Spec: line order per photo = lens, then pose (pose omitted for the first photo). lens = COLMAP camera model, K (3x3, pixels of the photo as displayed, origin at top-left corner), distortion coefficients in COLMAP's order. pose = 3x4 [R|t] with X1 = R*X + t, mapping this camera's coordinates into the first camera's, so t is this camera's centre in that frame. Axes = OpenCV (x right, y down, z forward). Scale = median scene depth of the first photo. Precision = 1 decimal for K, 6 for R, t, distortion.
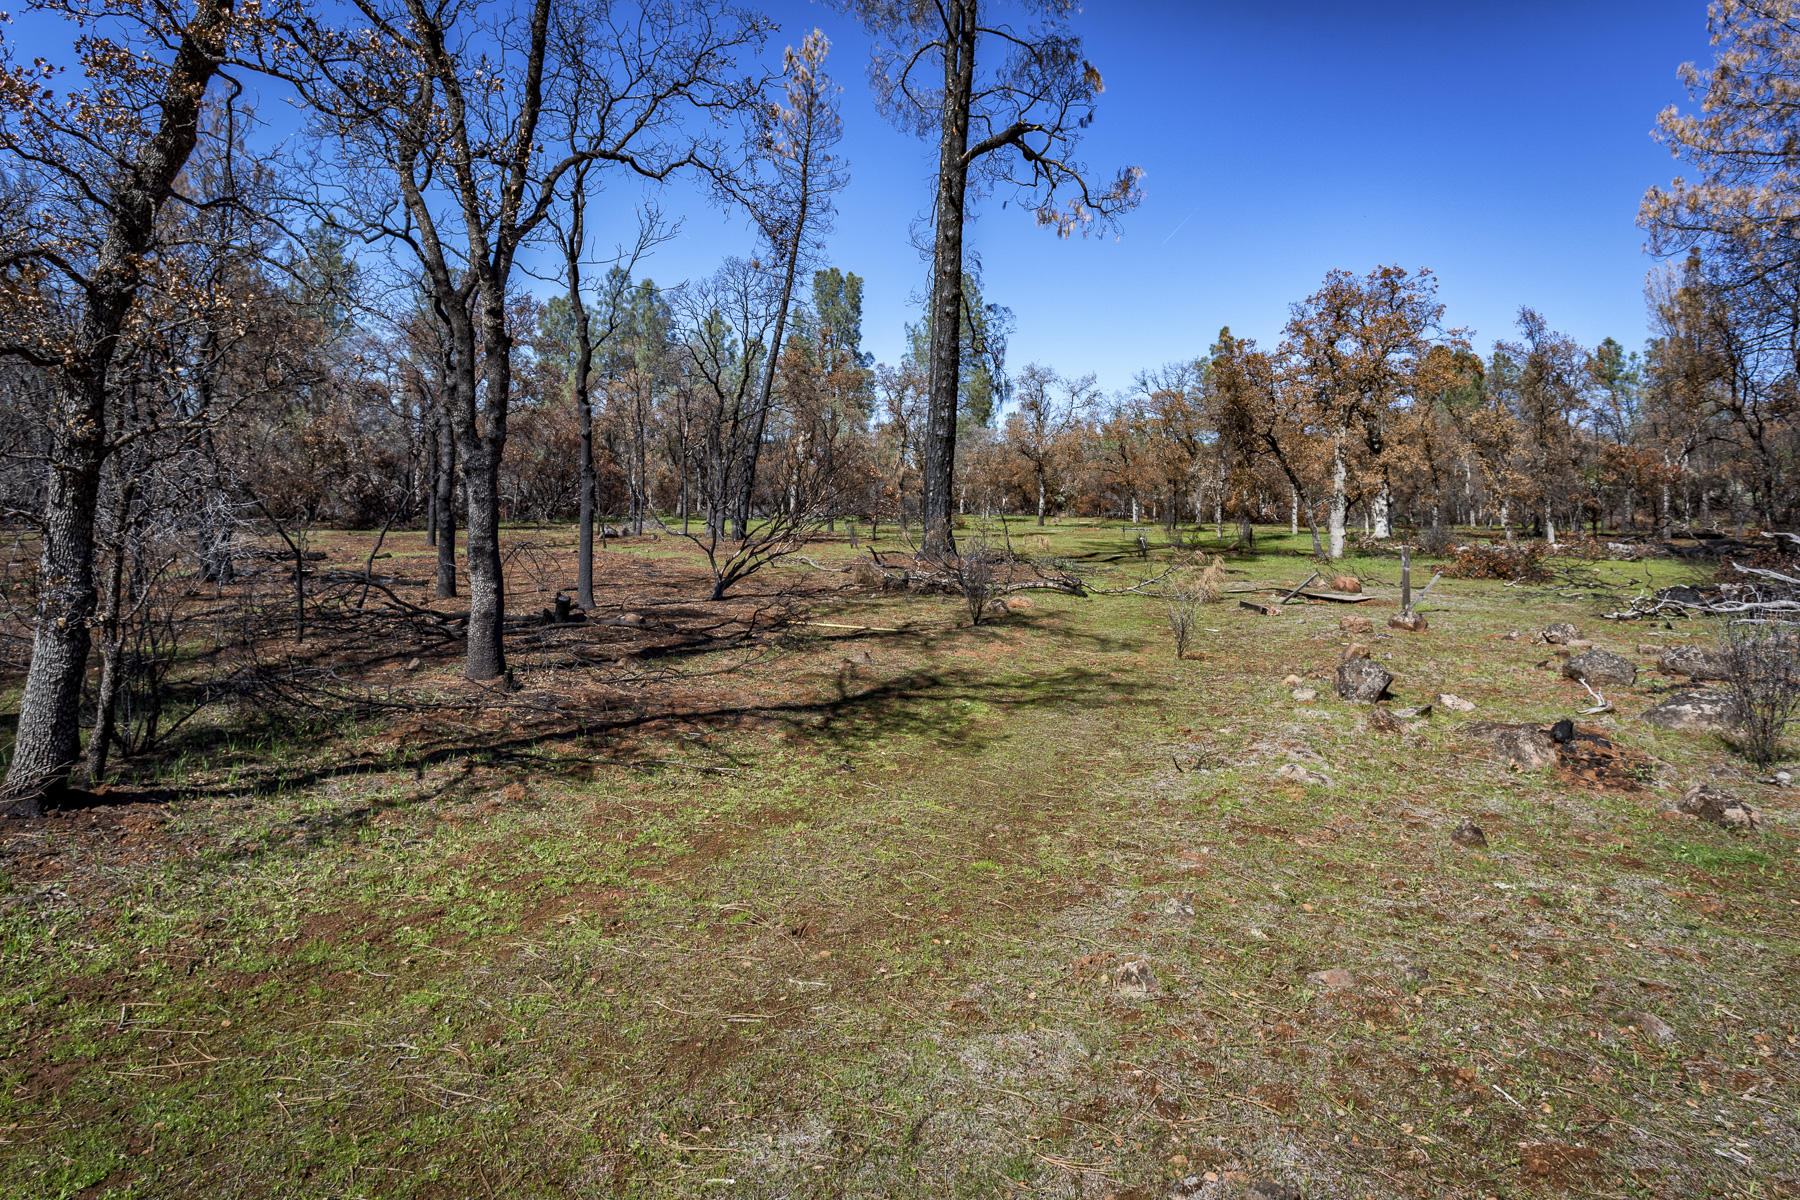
lens RADIAL K [[1068.9, 0, 846.4], [0, 1068.9, 404.6], [0, 0, 1]] dist [0.003571, 0.001043]
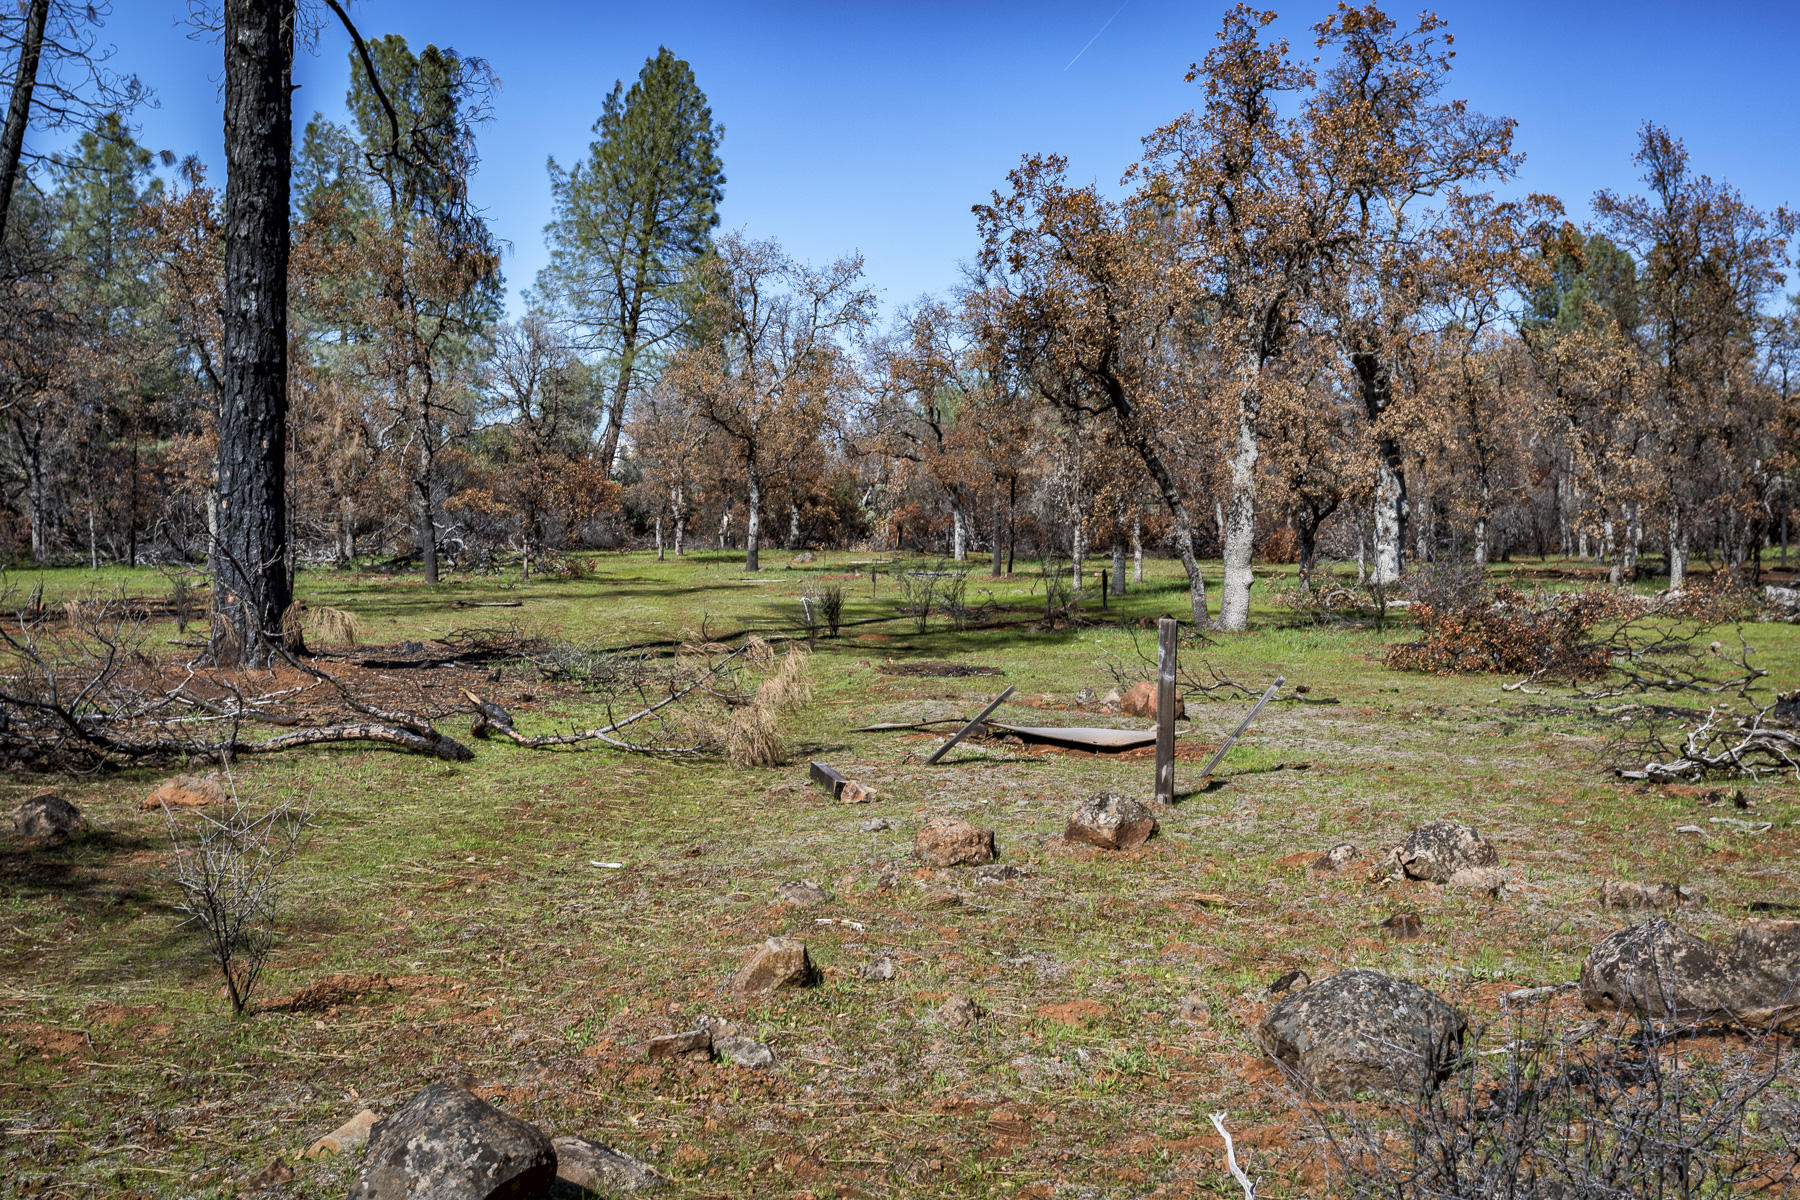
lens RADIAL K [[2026.3, 0, 962.5], [0, 2026.3, 582.3], [0, 0, 1]] dist [0.016803, 0.000000]
pose [[0.978024, -0.018340, 0.207686, 0.141813], [-0.006566, 0.992920, 0.118603, 0.014553], [-0.208391, -0.117361, 0.970979, 0.141026]]
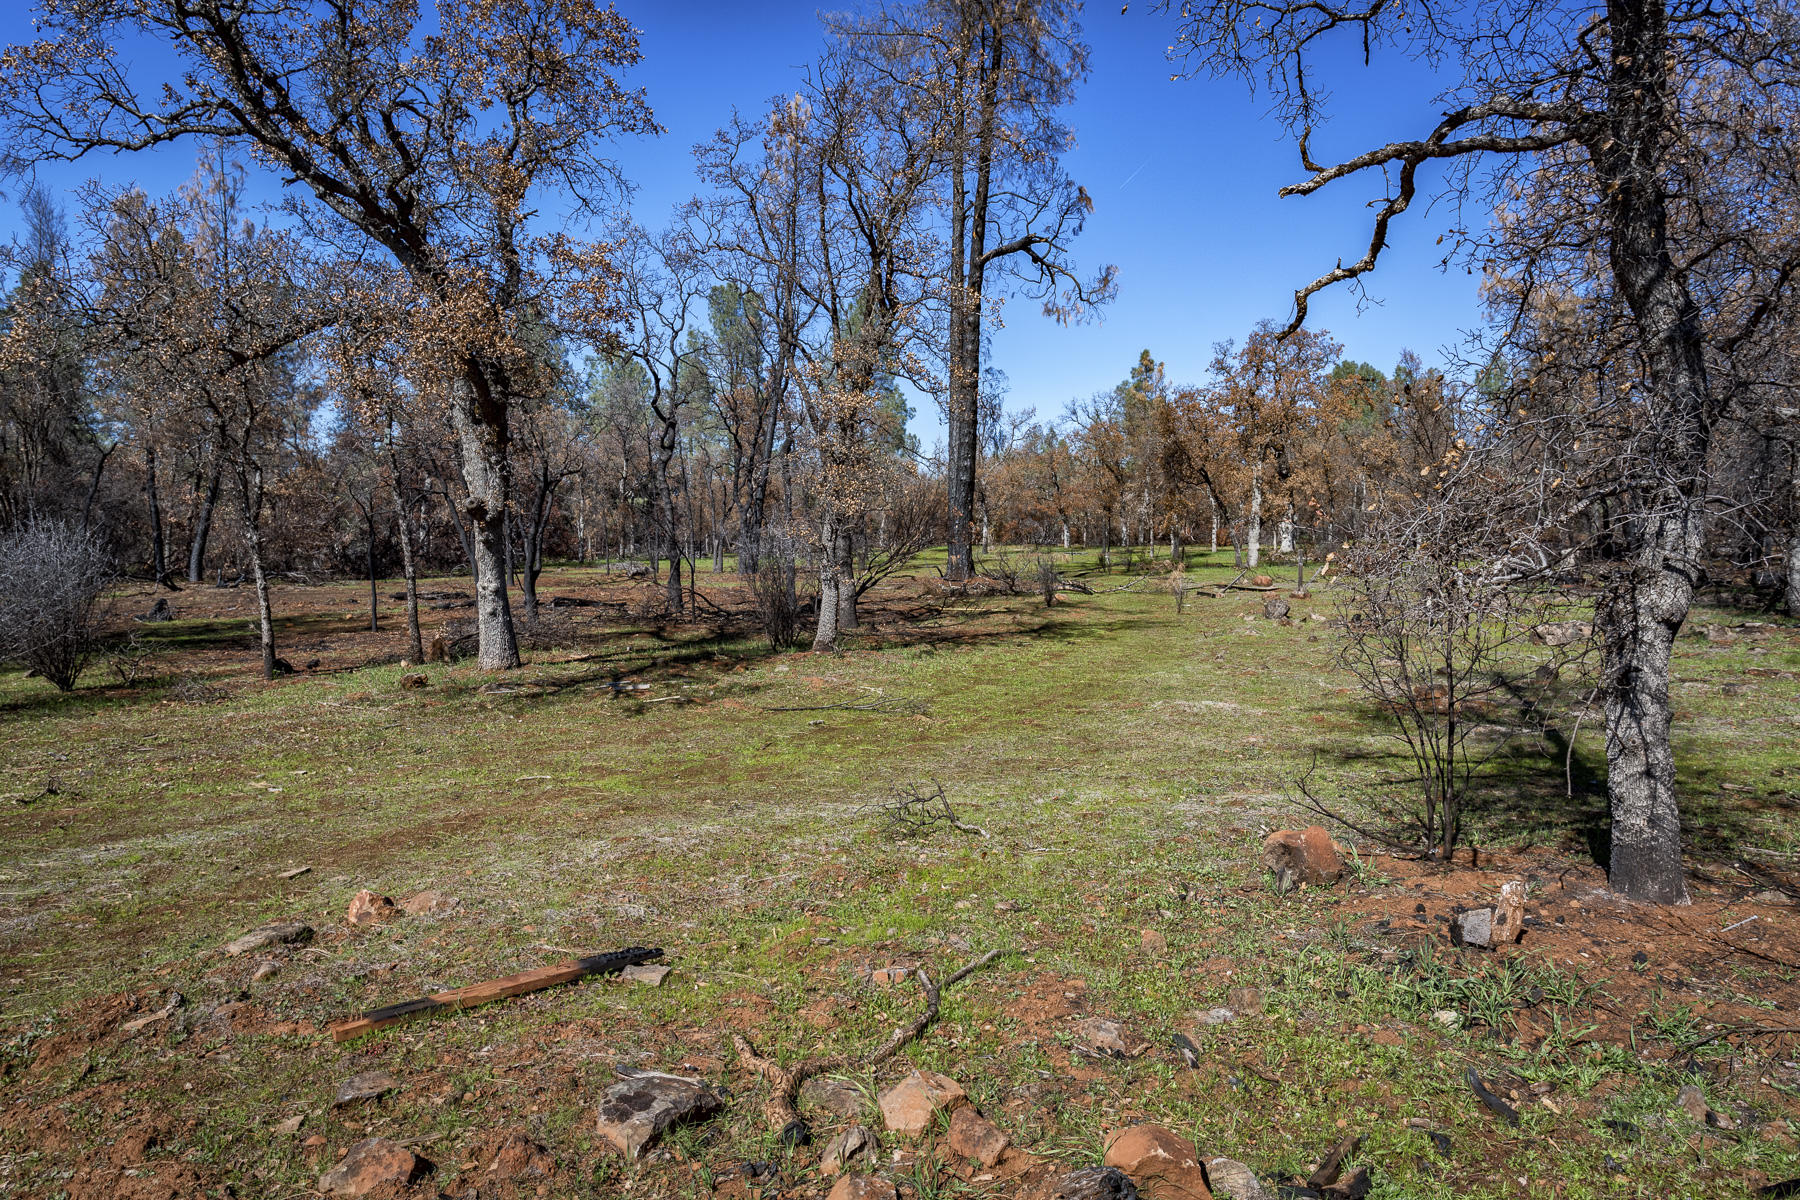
lens RADIAL K [[1254.1, 0, 904.2], [0, 1254.1, 605.3], [0, 0, 1]] dist [-0.028755, 0.001870]
pose [[0.985807, -0.044206, 0.161957, -0.167691], [0.020305, 0.989024, 0.146355, -0.031977], [-0.166649, -0.140989, 0.975884, -0.336469]]
